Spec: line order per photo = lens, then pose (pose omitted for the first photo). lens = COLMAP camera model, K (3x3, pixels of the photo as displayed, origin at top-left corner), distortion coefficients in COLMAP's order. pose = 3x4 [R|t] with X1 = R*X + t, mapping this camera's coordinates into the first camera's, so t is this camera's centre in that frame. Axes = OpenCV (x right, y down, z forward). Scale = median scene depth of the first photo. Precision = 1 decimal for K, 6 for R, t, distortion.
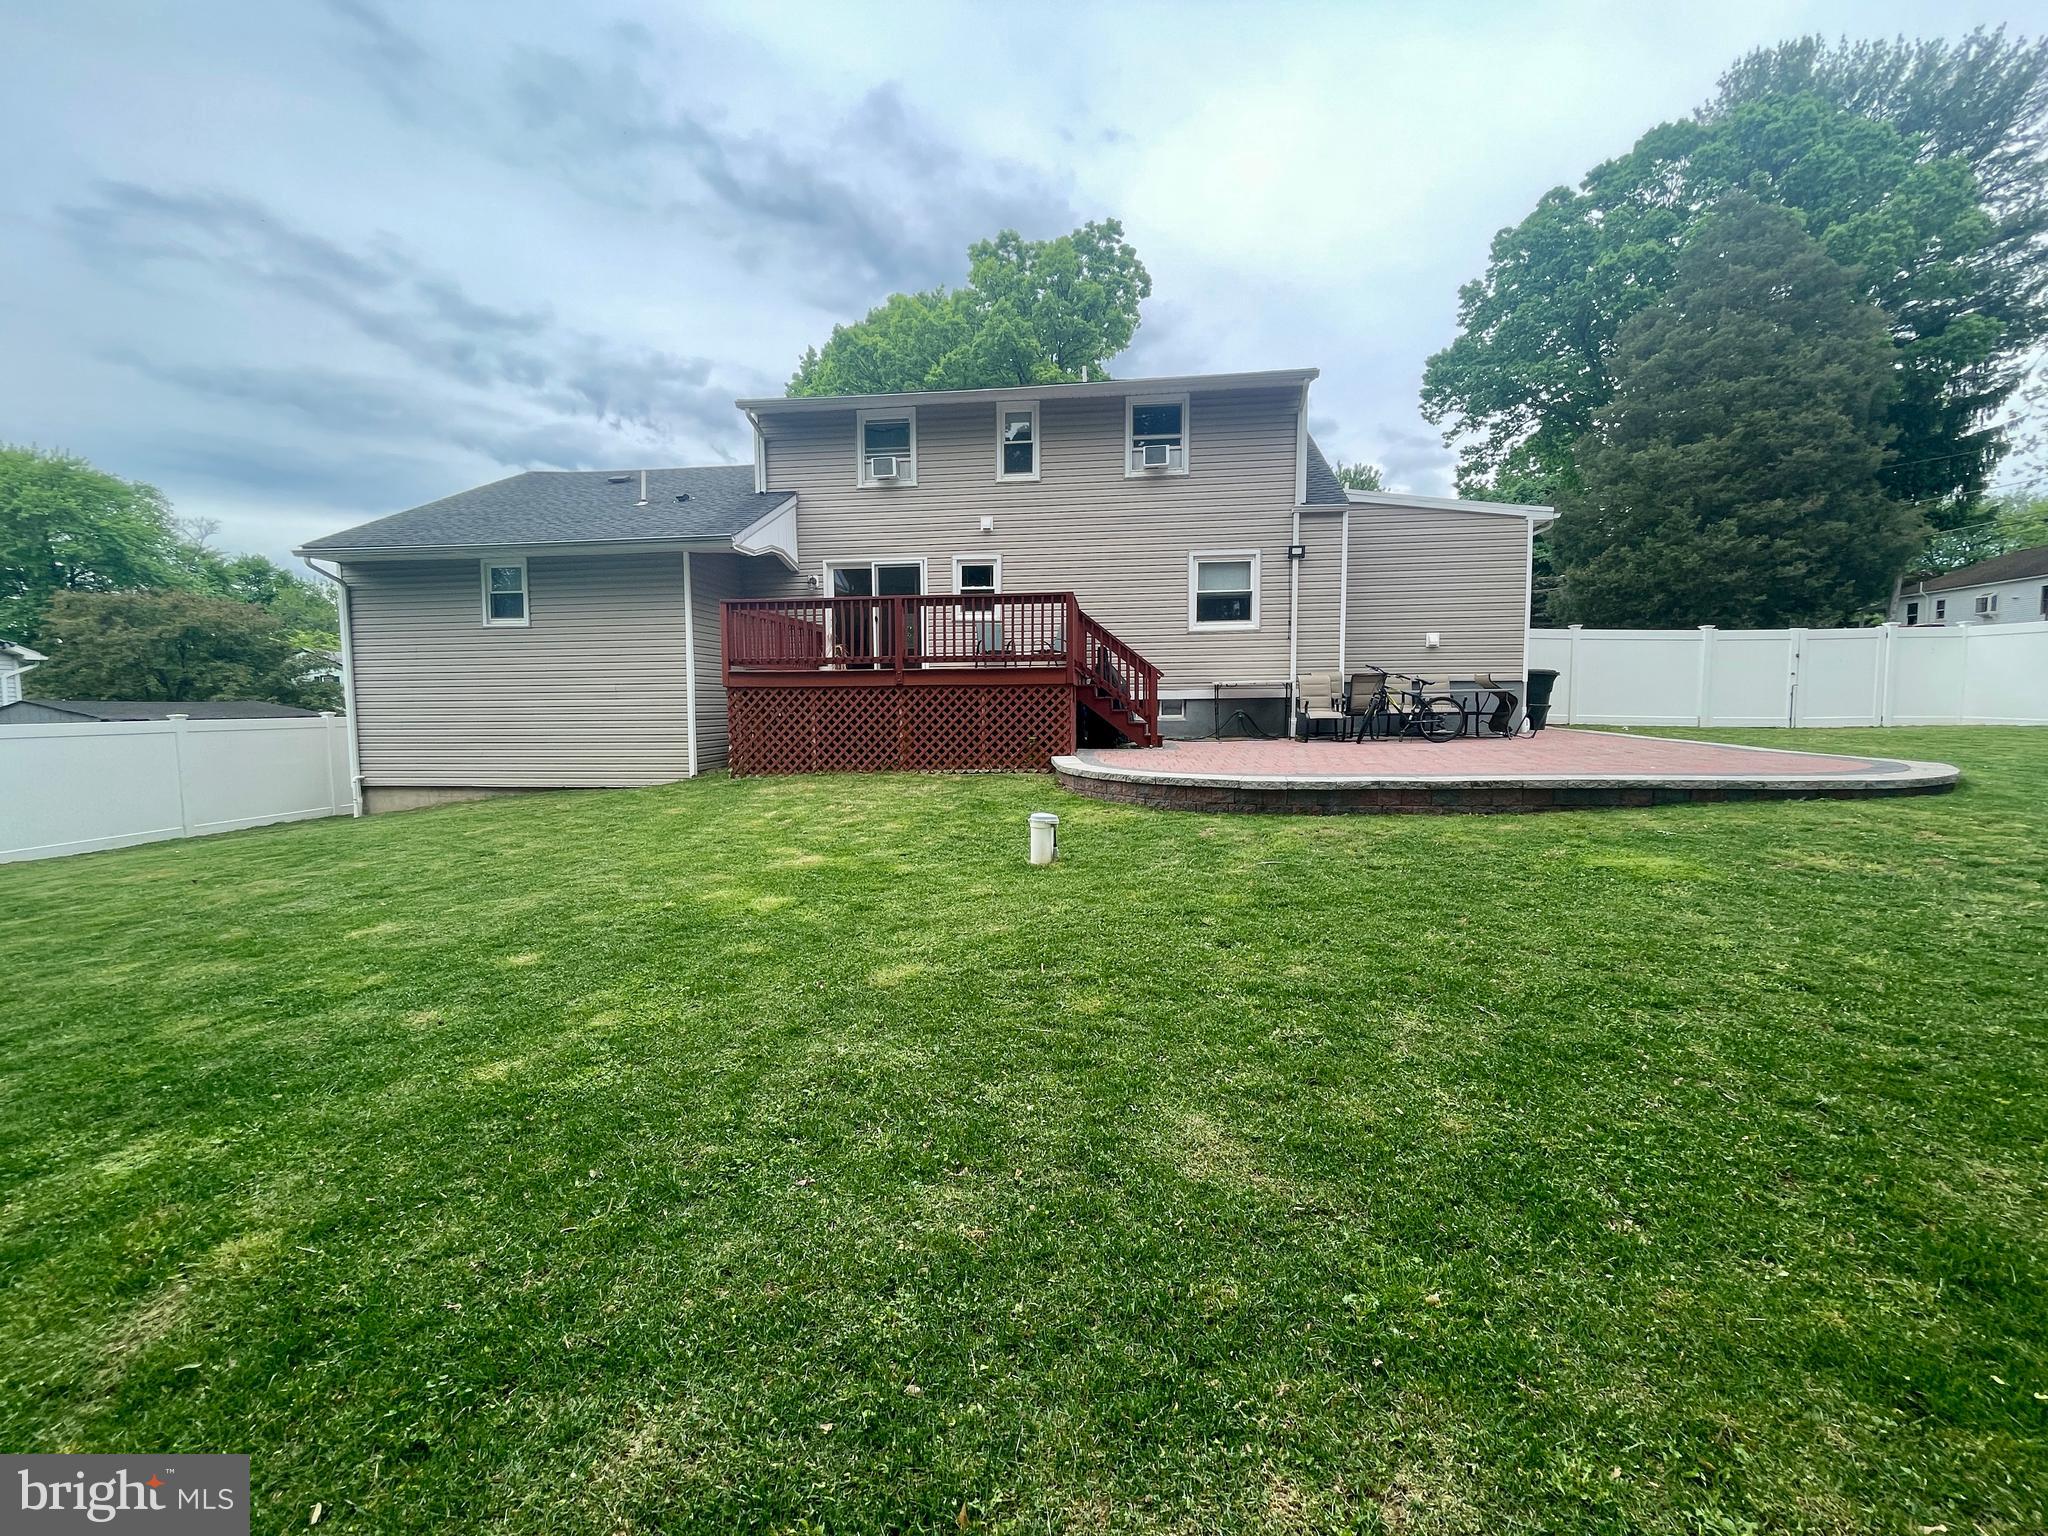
lens RADIAL K [[828.7, 0, 1014.7], [0, 828.7, 764.8], [0, 0, 1]] dist [0.004895, -0.001611]
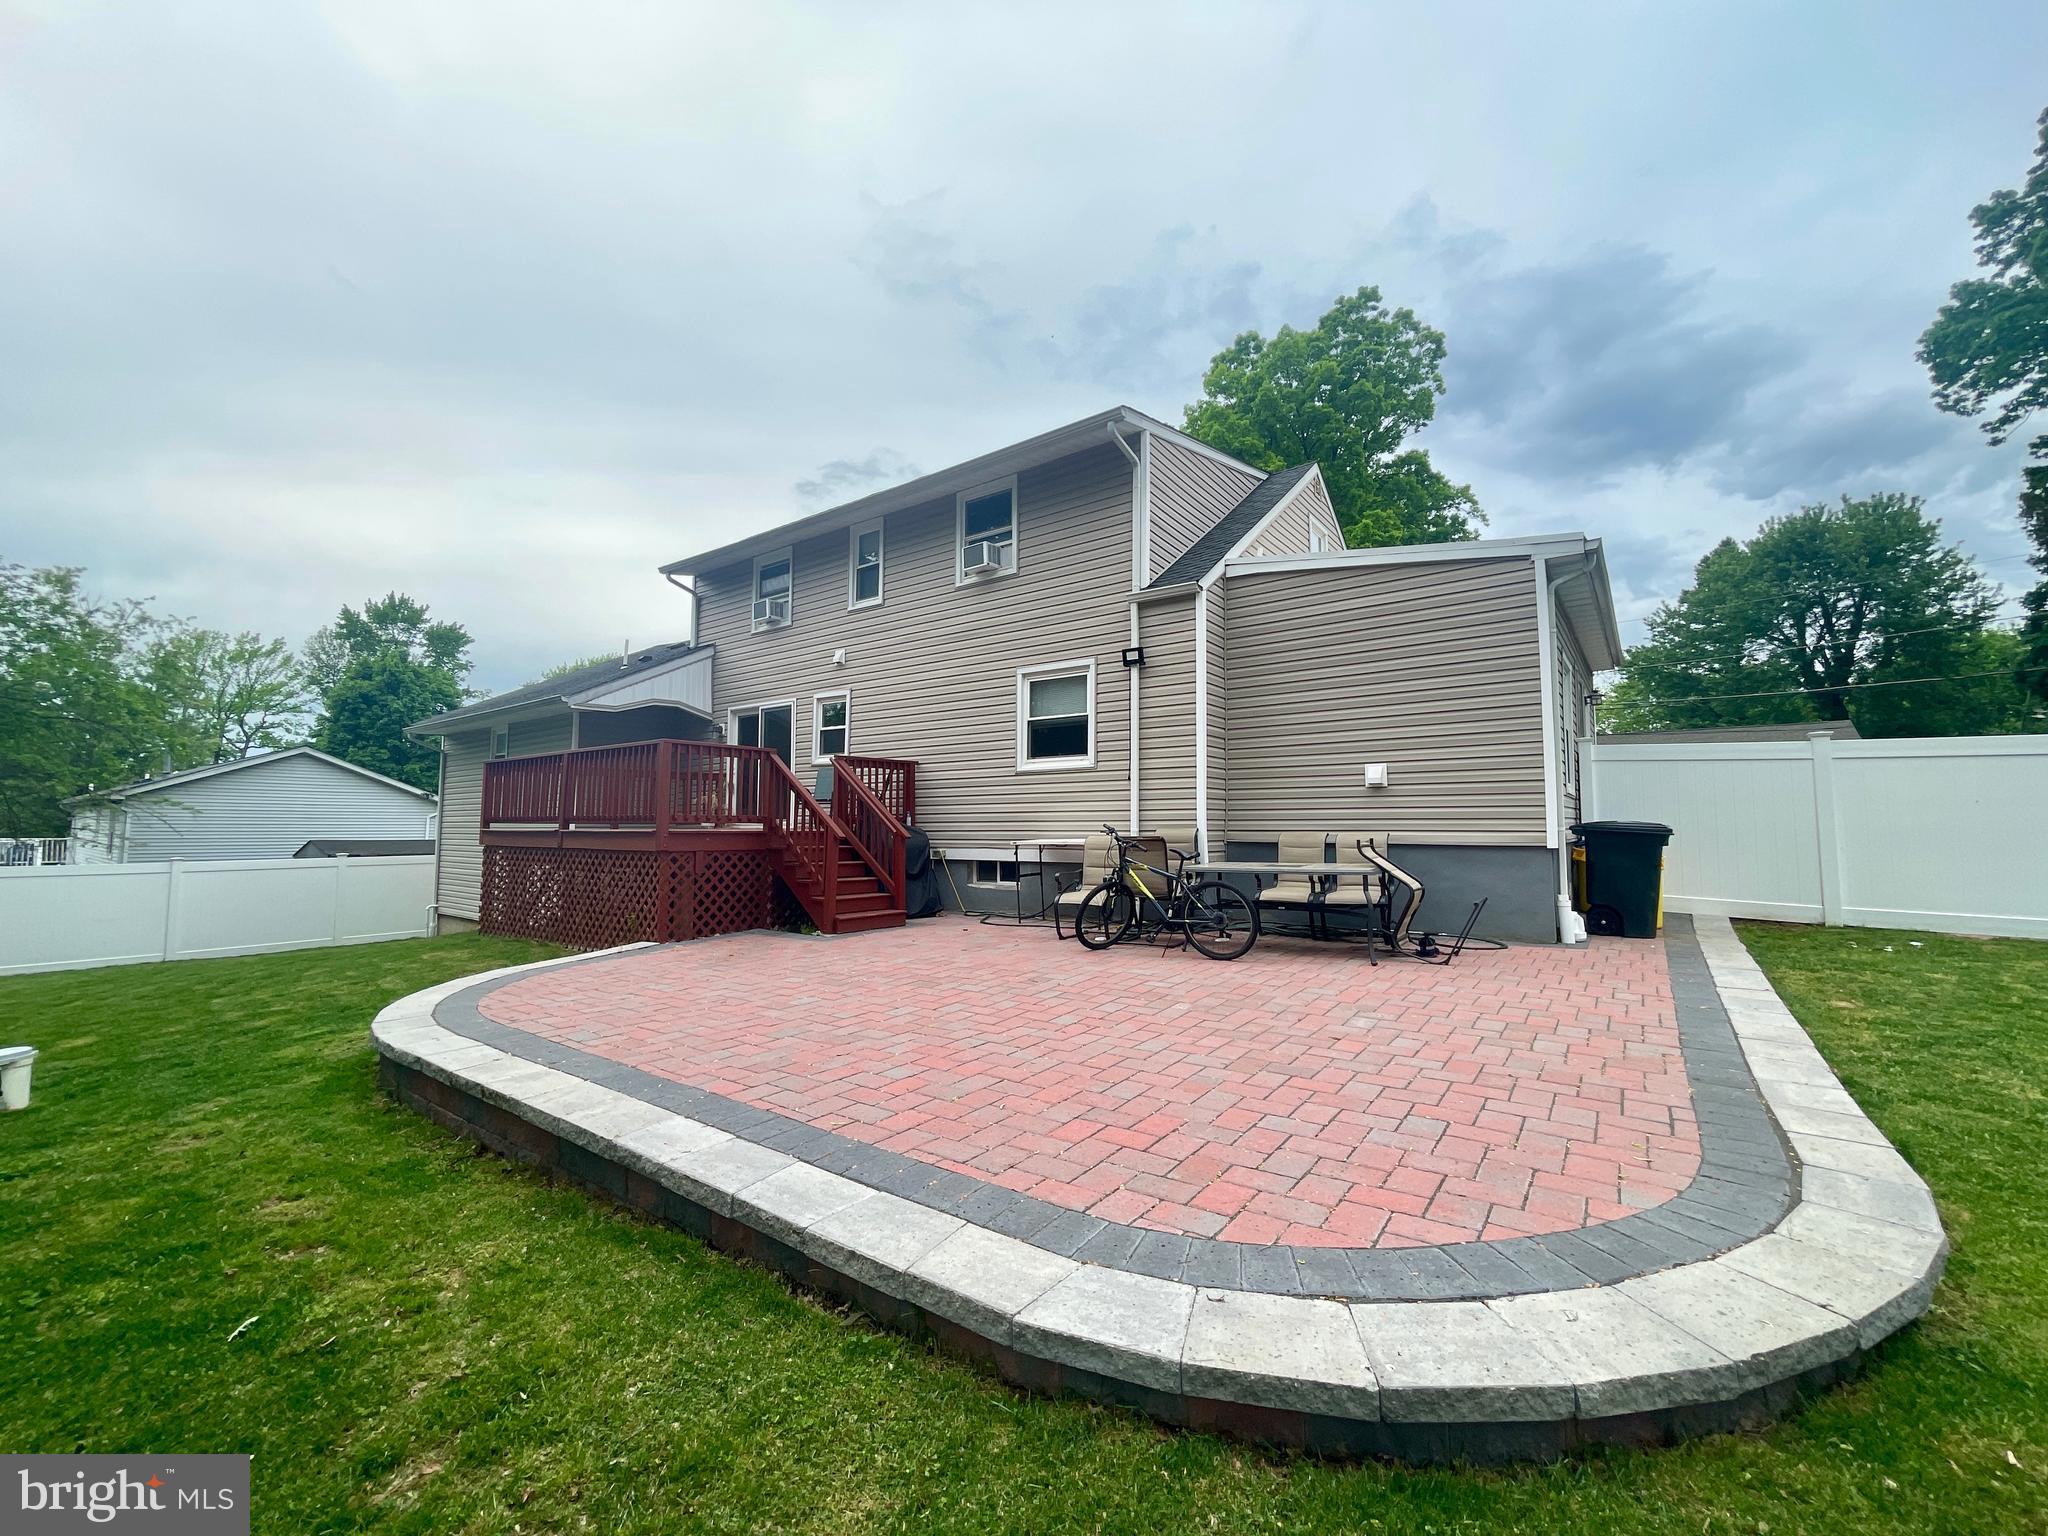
lens RADIAL K [[828.7, 0, 1020.9], [0, 828.7, 770.4], [0, 0, 1]] dist [0.004895, -0.001611]
pose [[0.863624, -0.026574, -0.503436, 0.591437], [-0.044224, 0.990767, -0.128163, -0.065933], [0.502193, 0.132948, 0.854475, 0.357371]]
